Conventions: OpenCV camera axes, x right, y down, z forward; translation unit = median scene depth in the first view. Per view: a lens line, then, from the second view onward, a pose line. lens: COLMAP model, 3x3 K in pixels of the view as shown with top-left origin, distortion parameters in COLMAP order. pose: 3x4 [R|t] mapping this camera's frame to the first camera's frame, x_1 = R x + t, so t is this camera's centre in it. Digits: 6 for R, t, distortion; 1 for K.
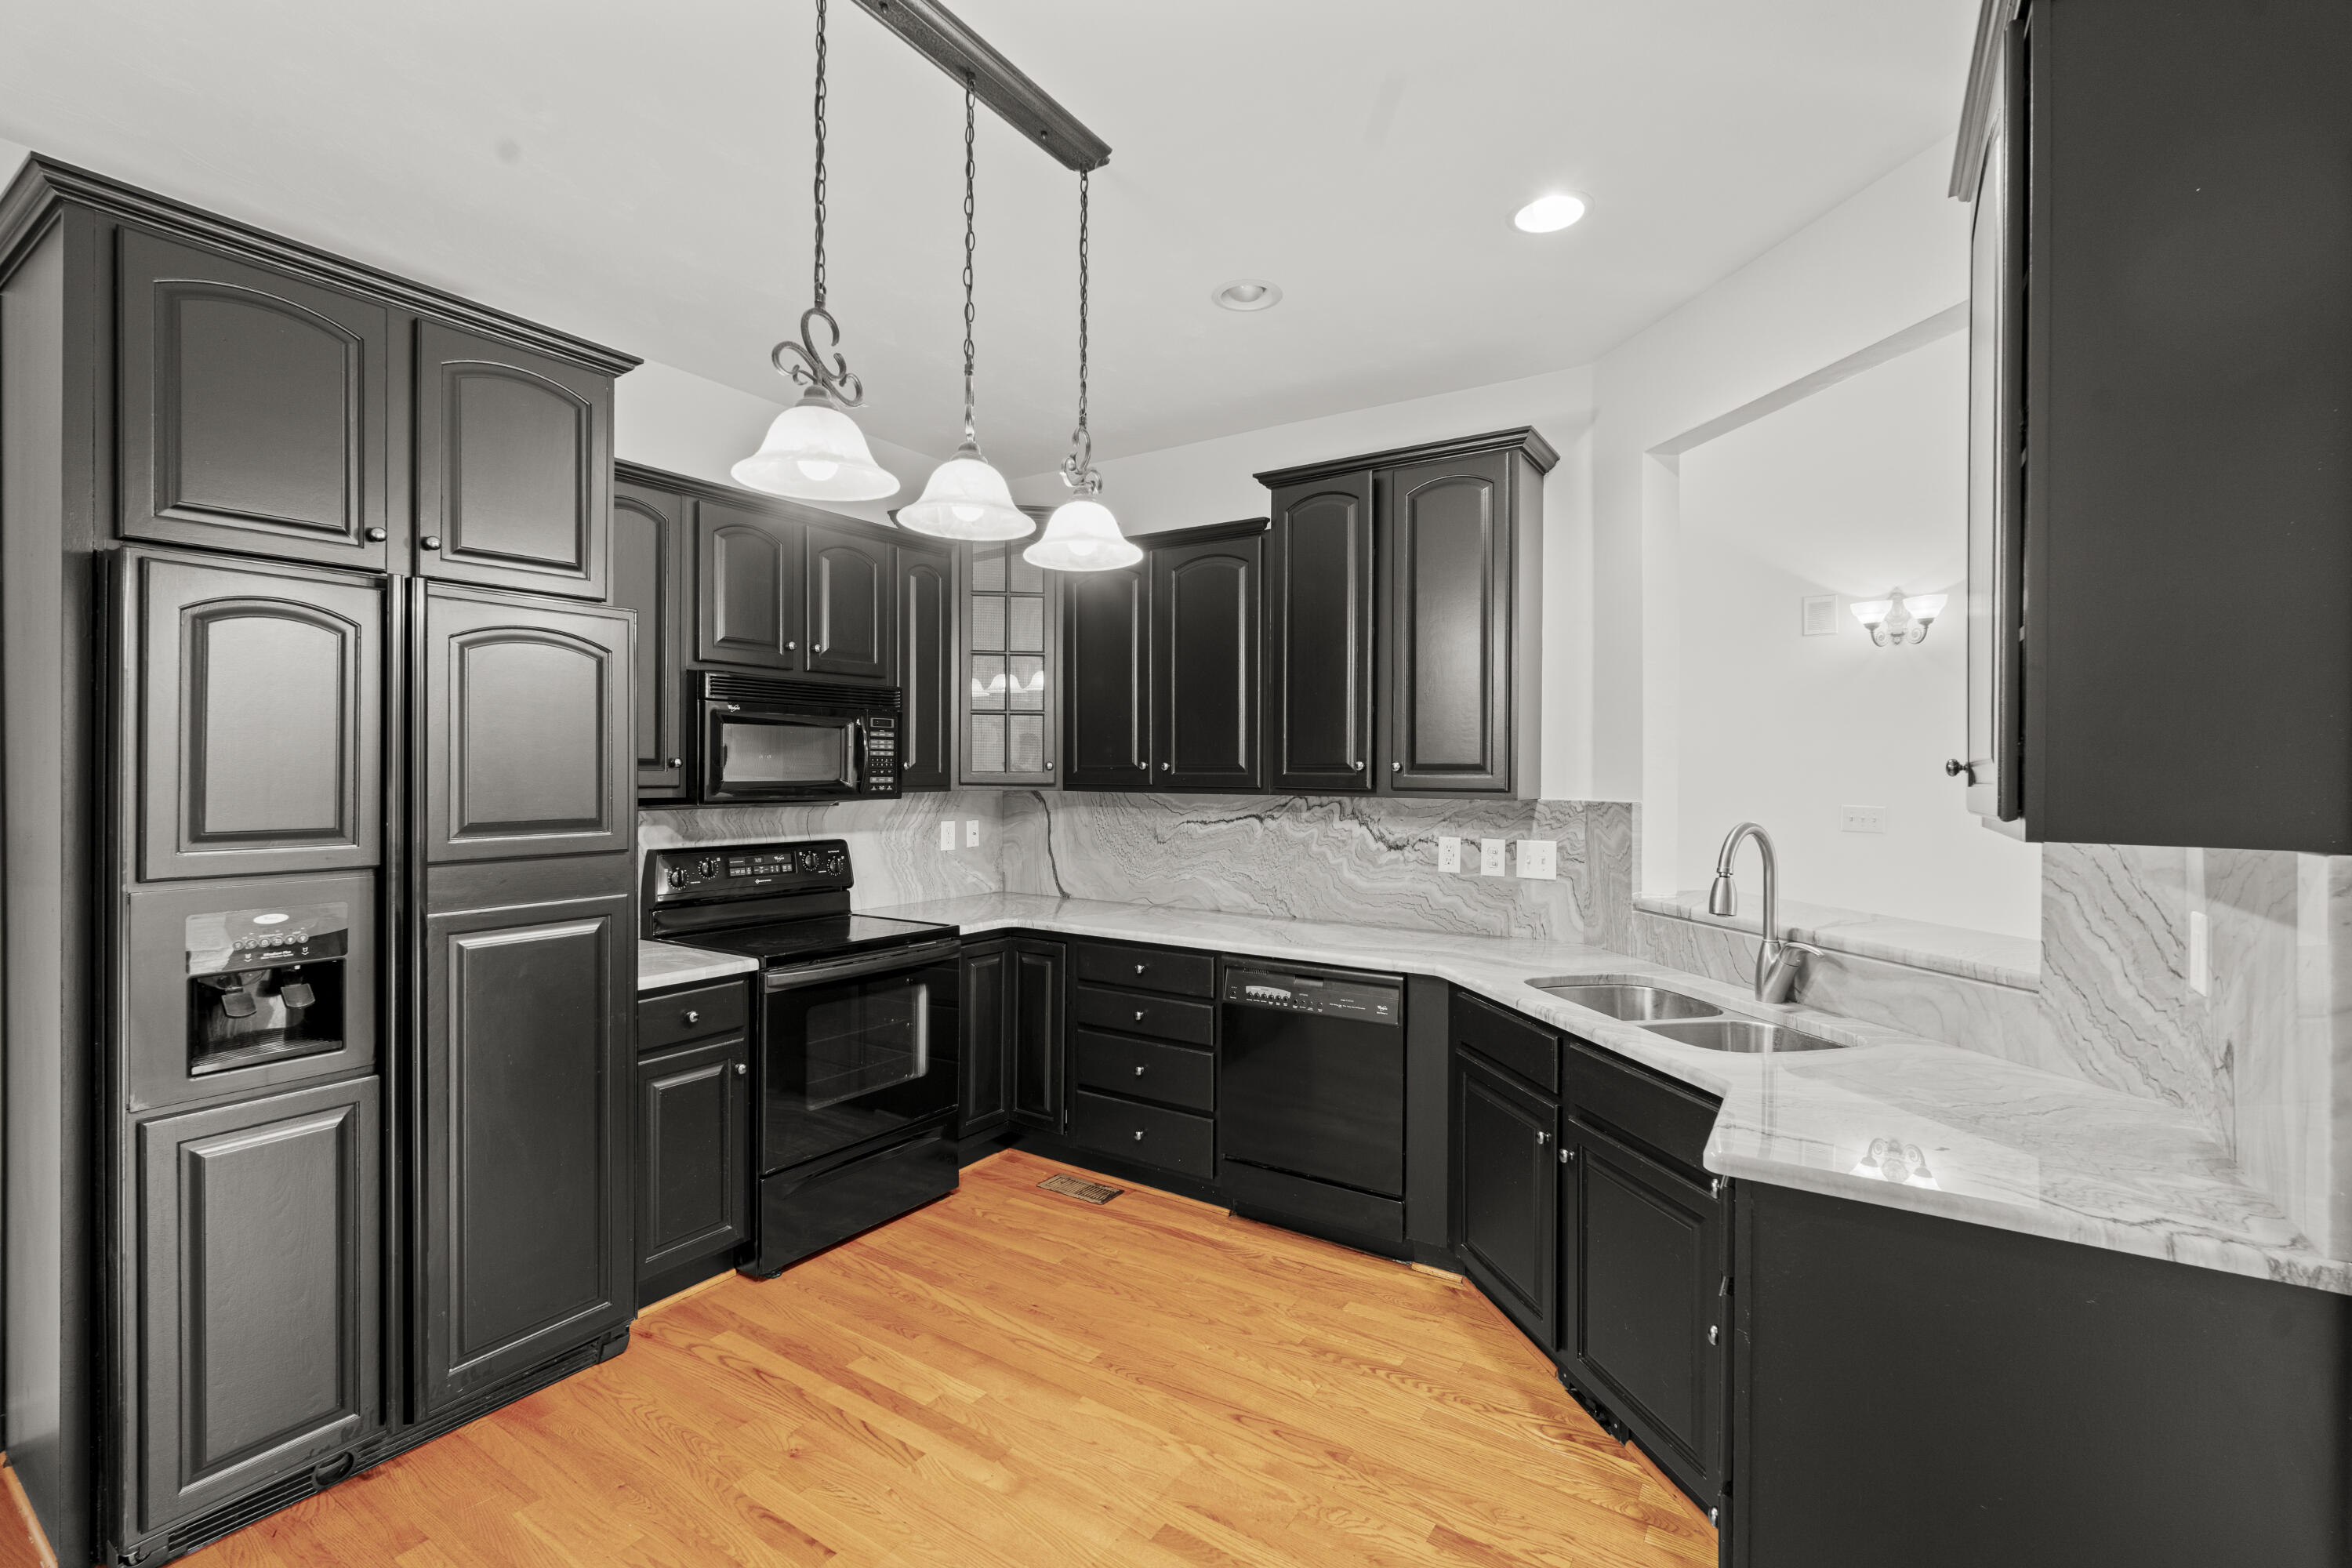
lens RADIAL K [[1029.7, 0, 1174.7], [0, 1029.7, 769.1], [0, 0, 1]] dist [-0.000081, 0.000765]
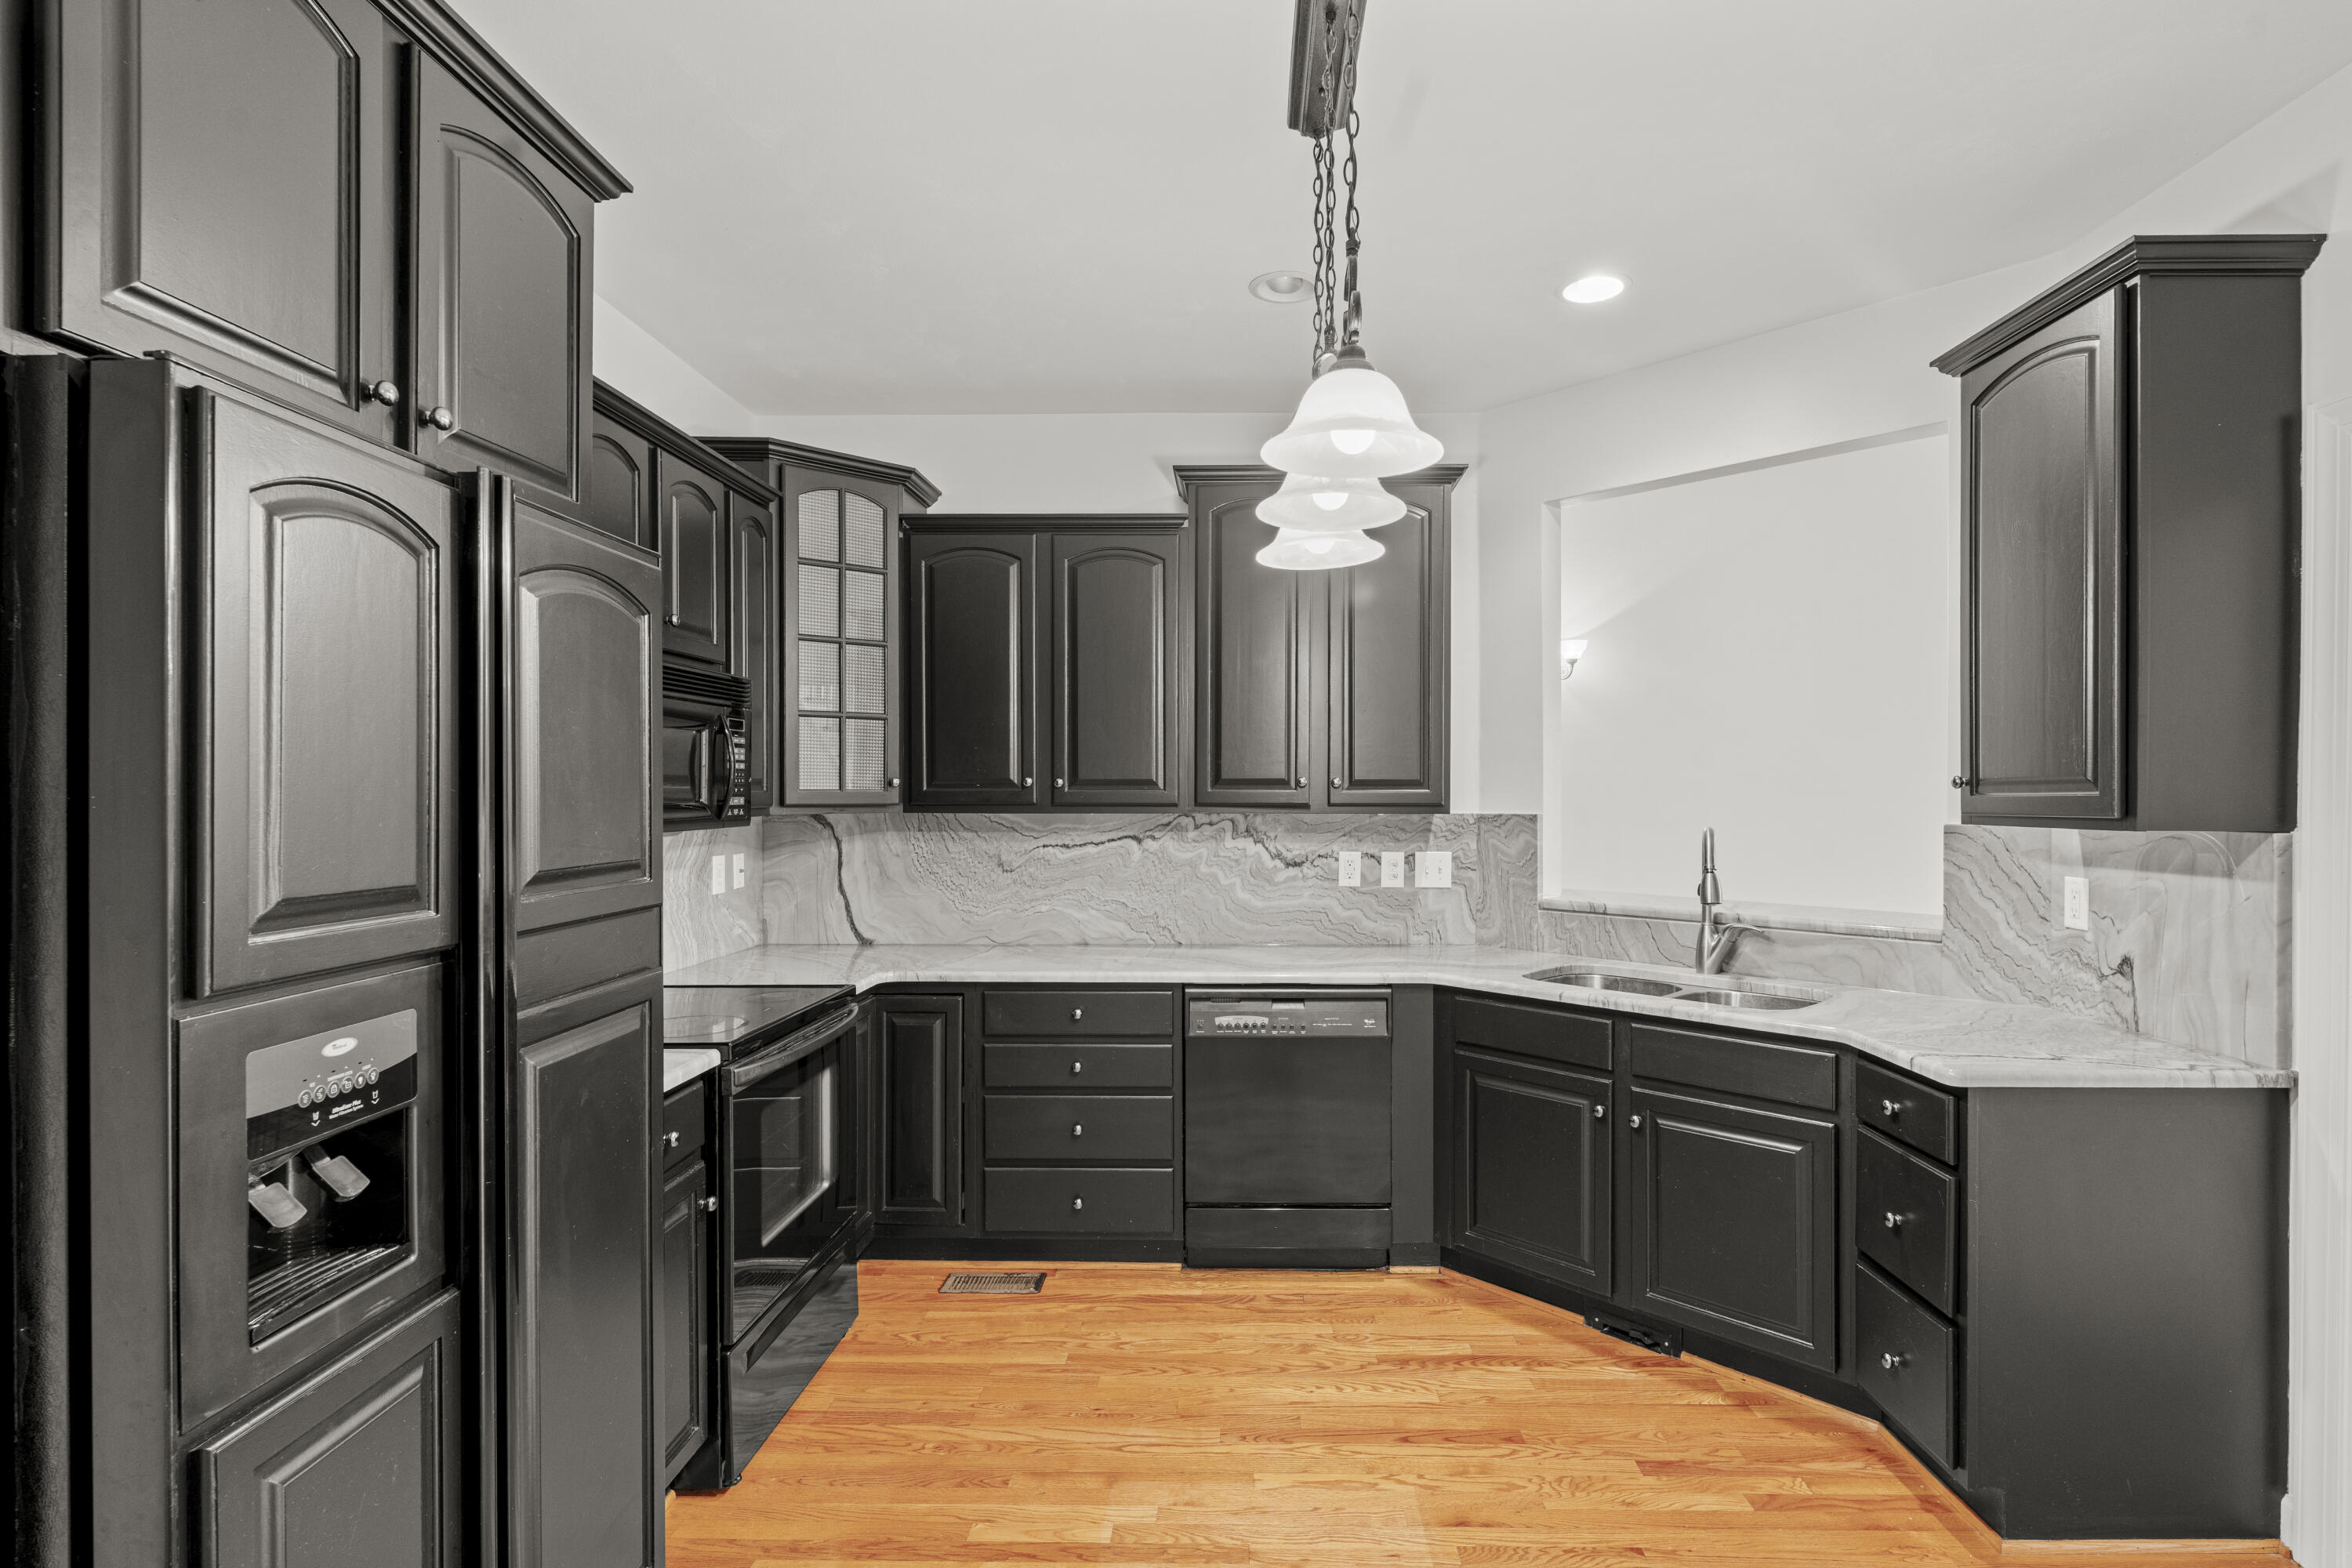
lens RADIAL K [[1163.5, 0, 1183.5], [0, 1163.5, 793.9], [0, 0, 1]] dist [0.002627, 0.000461]
pose [[0.843319, -0.005976, 0.537379, -0.554624], [0.002595, 0.999972, 0.007049, 0.000408], [-0.537406, -0.004550, 0.843311, 0.133895]]
